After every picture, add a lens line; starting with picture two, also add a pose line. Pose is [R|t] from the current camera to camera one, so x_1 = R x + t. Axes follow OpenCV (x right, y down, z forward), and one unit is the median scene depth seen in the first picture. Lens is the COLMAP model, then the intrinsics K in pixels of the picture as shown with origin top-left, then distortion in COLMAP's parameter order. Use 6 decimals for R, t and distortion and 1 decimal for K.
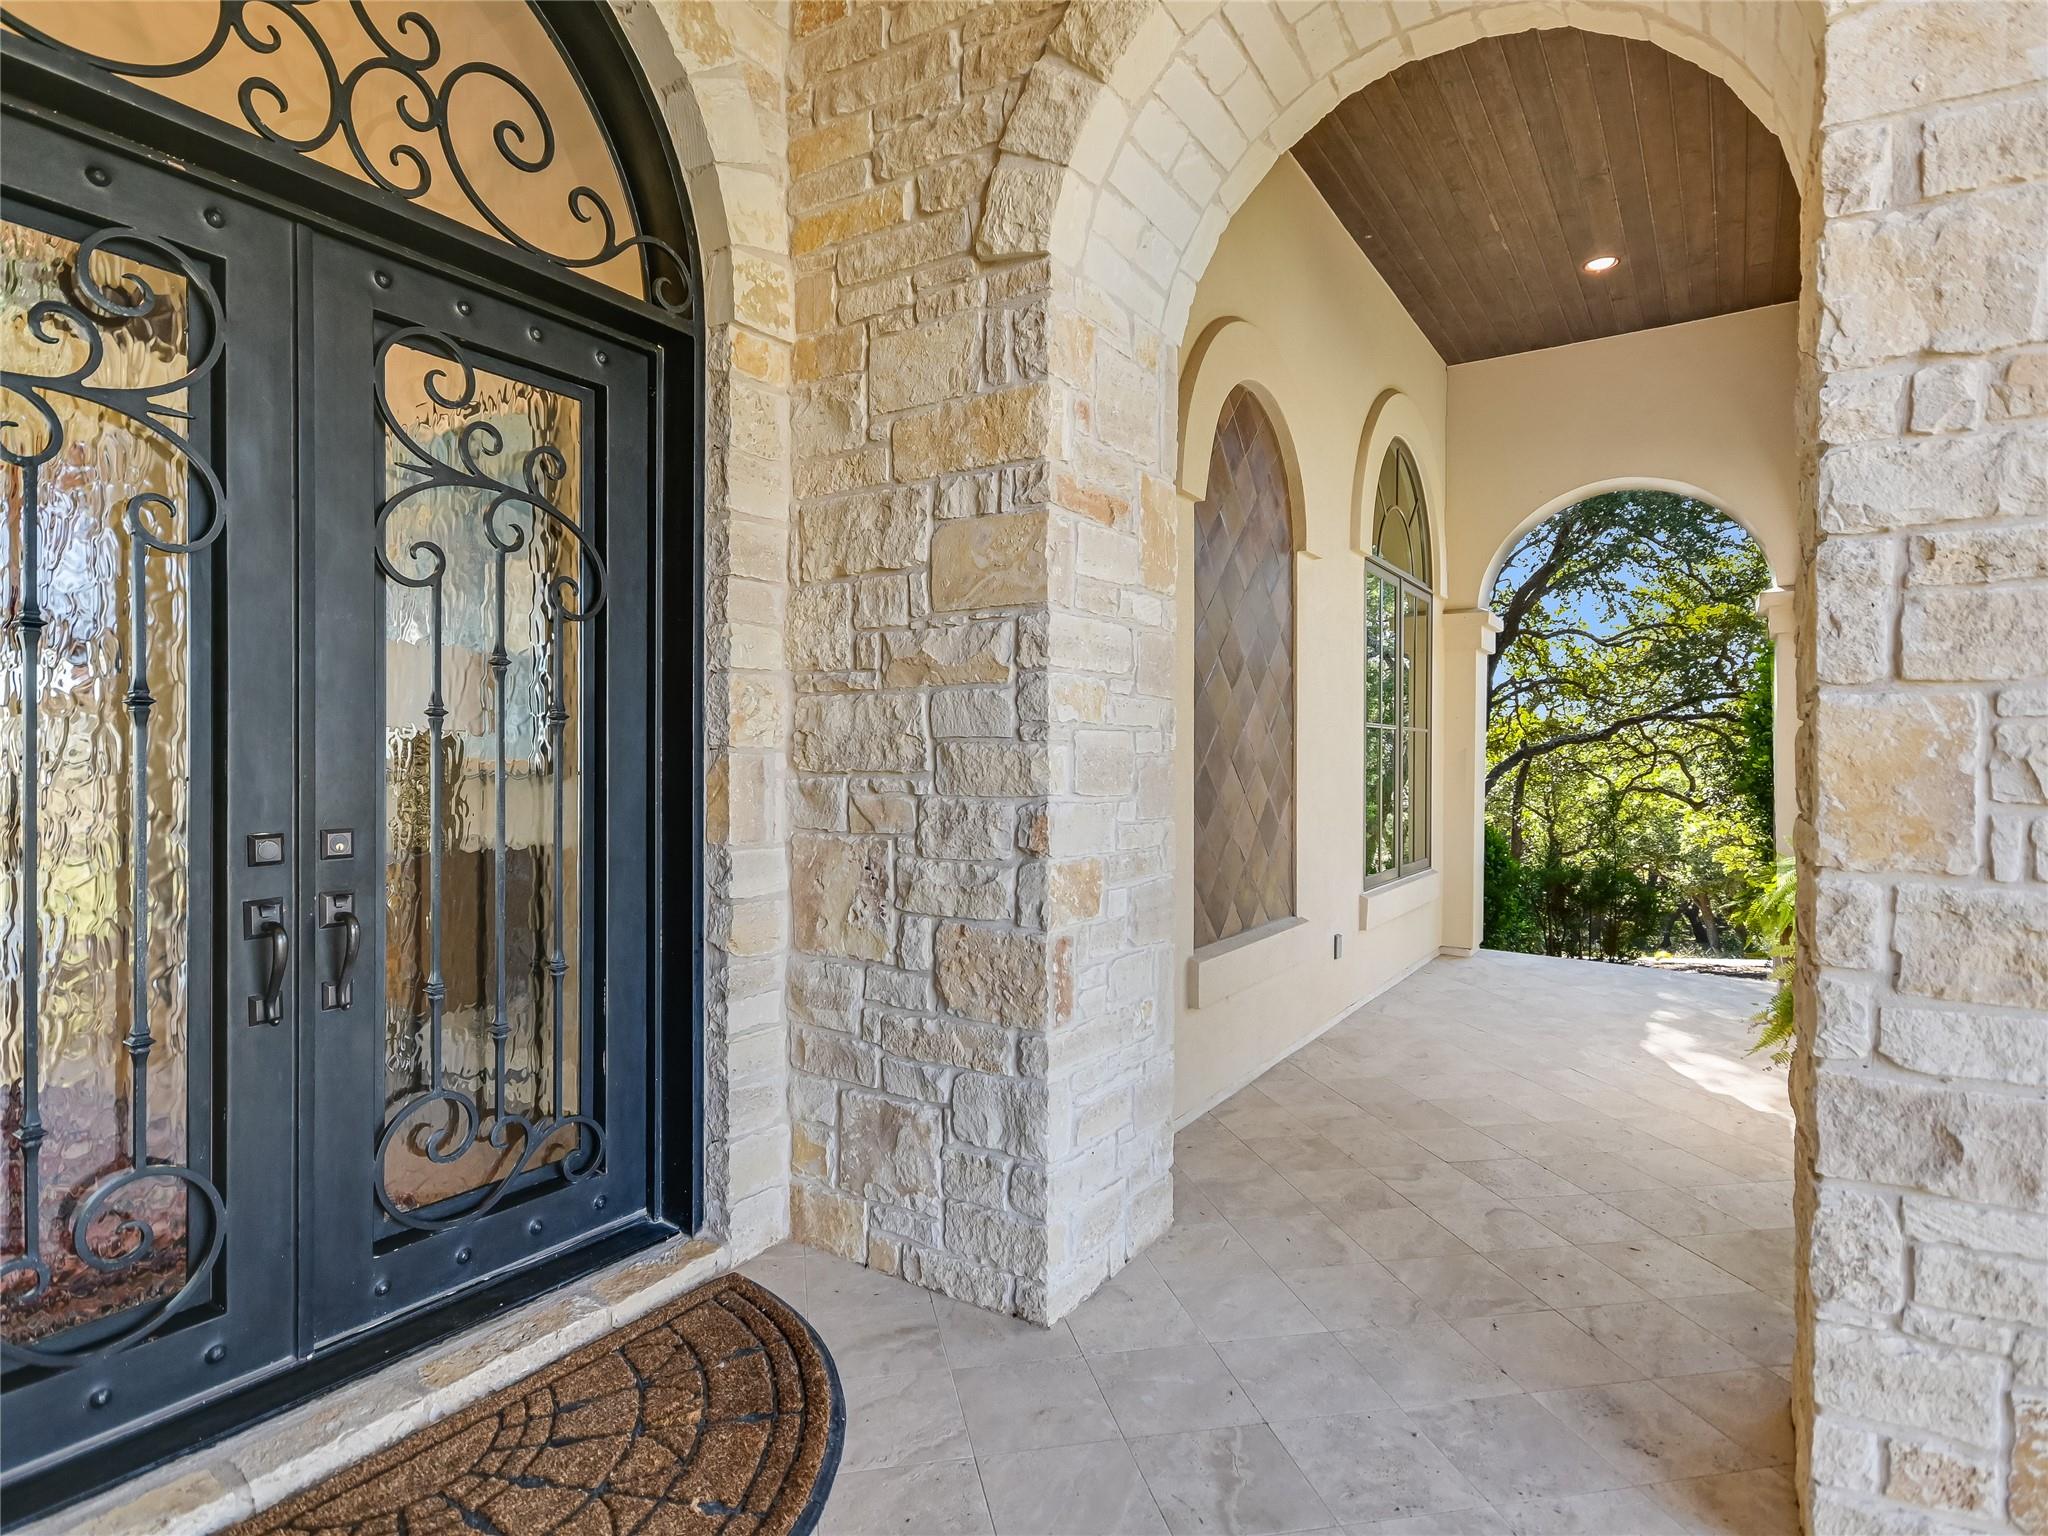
lens RADIAL K [[1103.4, 0, 1022.0], [0, 1103.4, 762.9], [0, 0, 1]] dist [-0.008274, -0.001209]
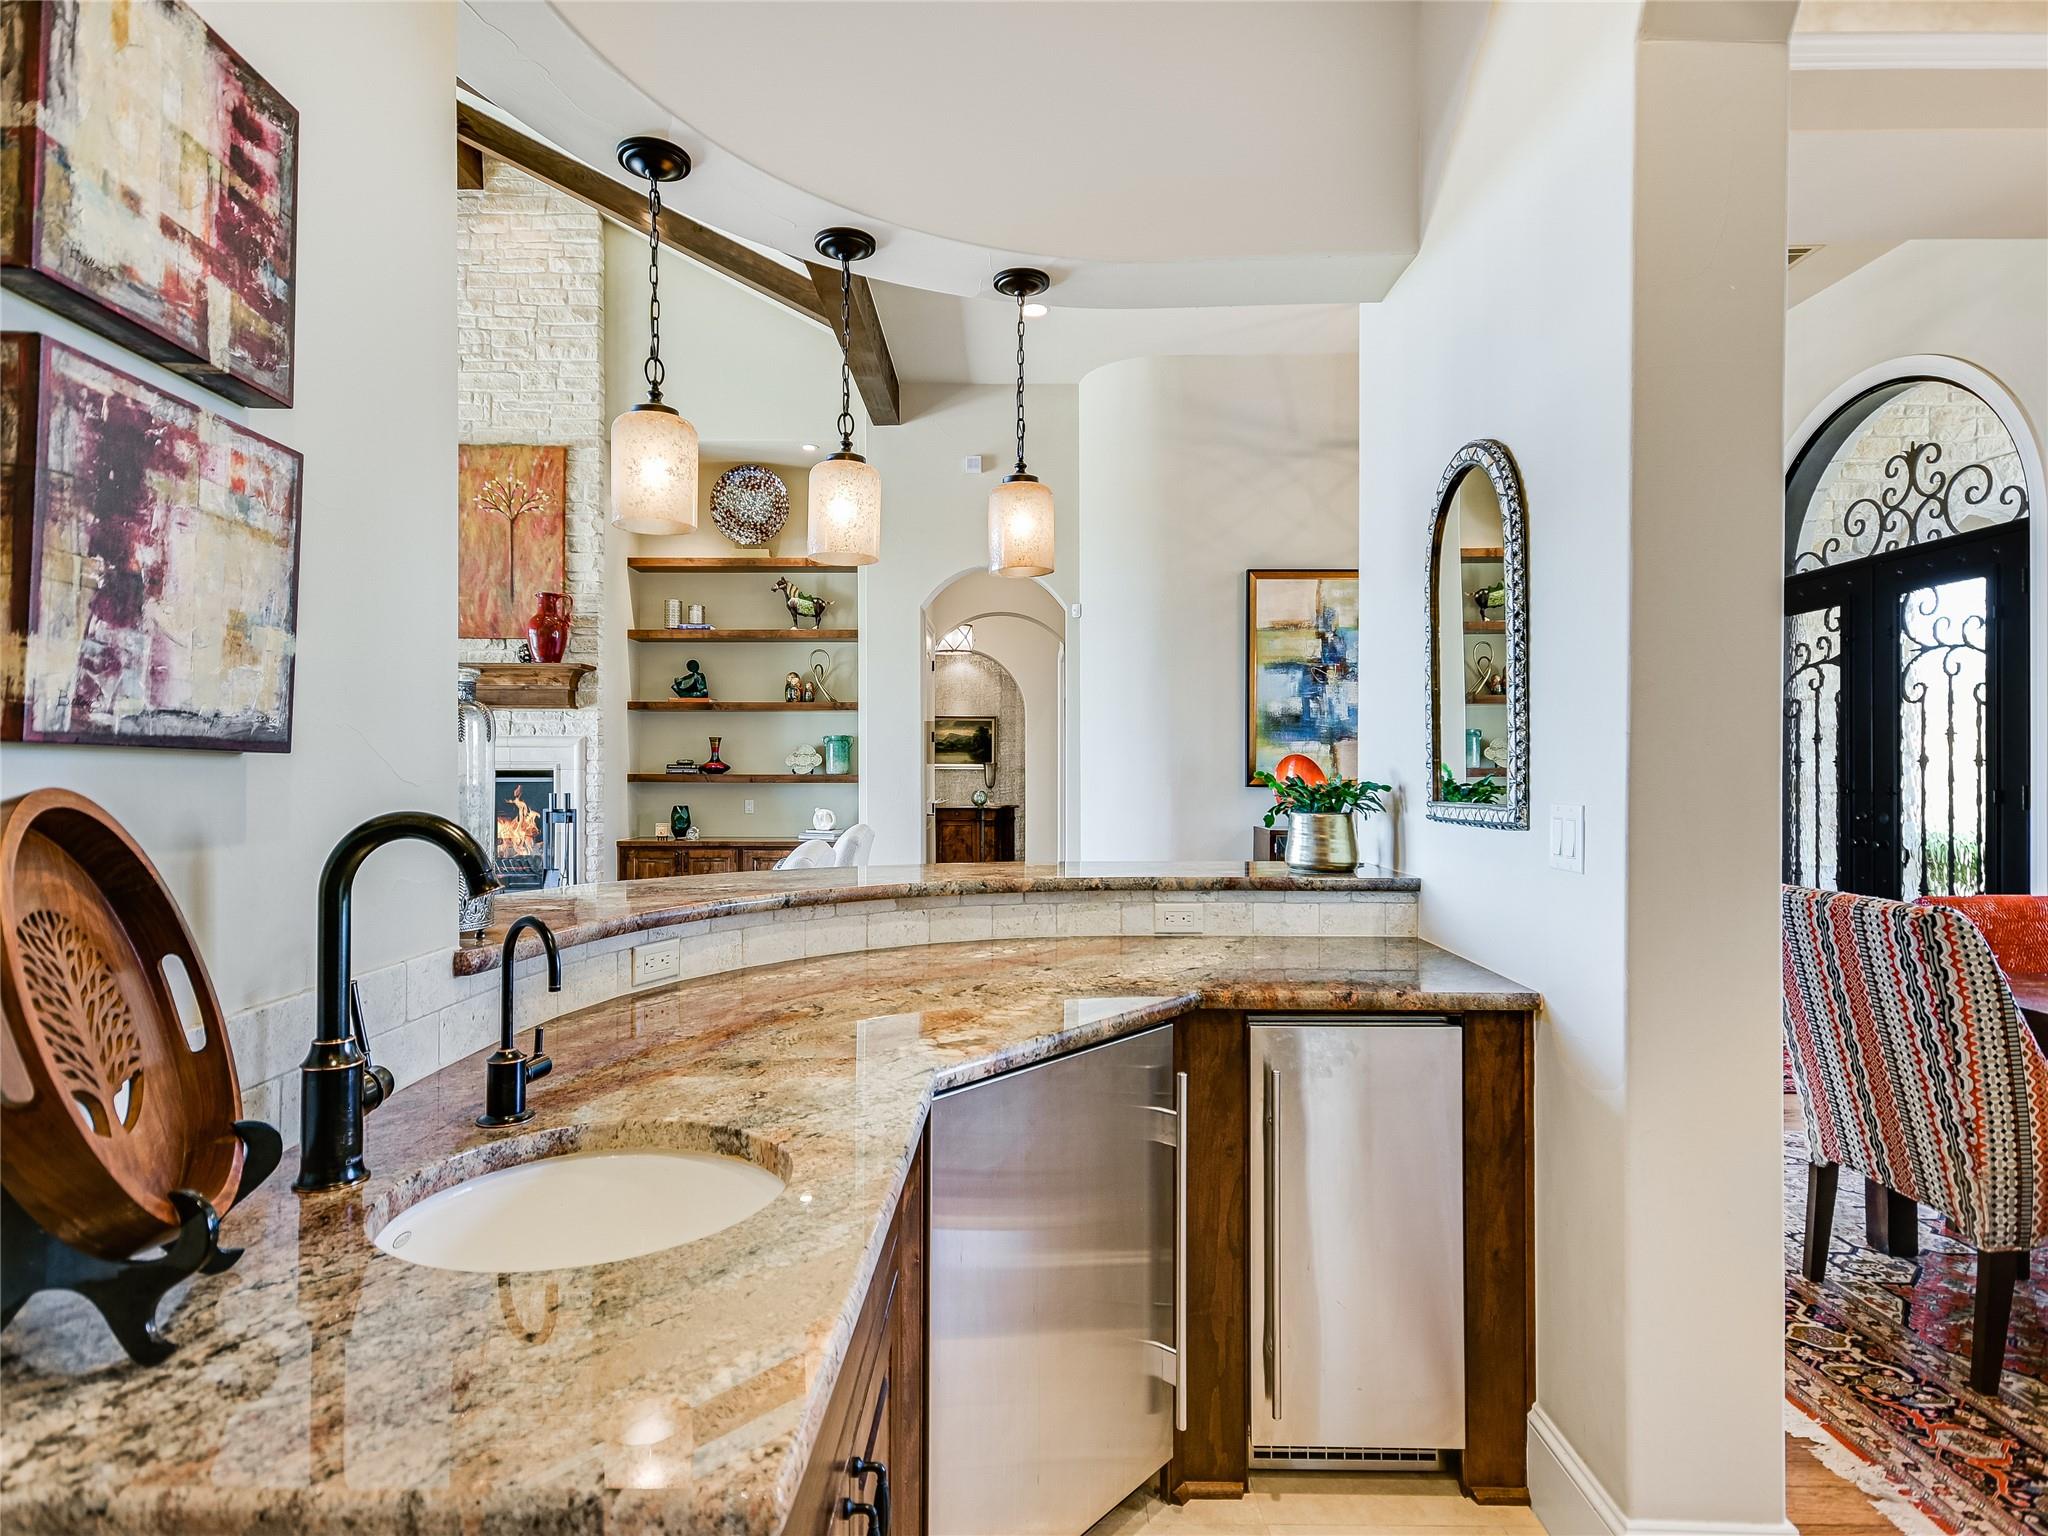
lens RADIAL K [[1075.1, 0, 1019.1], [0, 1075.1, 768.0], [0, 0, 1]] dist [0.004155, 0.000562]
pose [[0.531369, -0.006806, -0.847113, 0.308727], [-0.002570, 0.999950, -0.009647, -0.007700], [0.847136, 0.007303, 0.531325, -1.602977]]
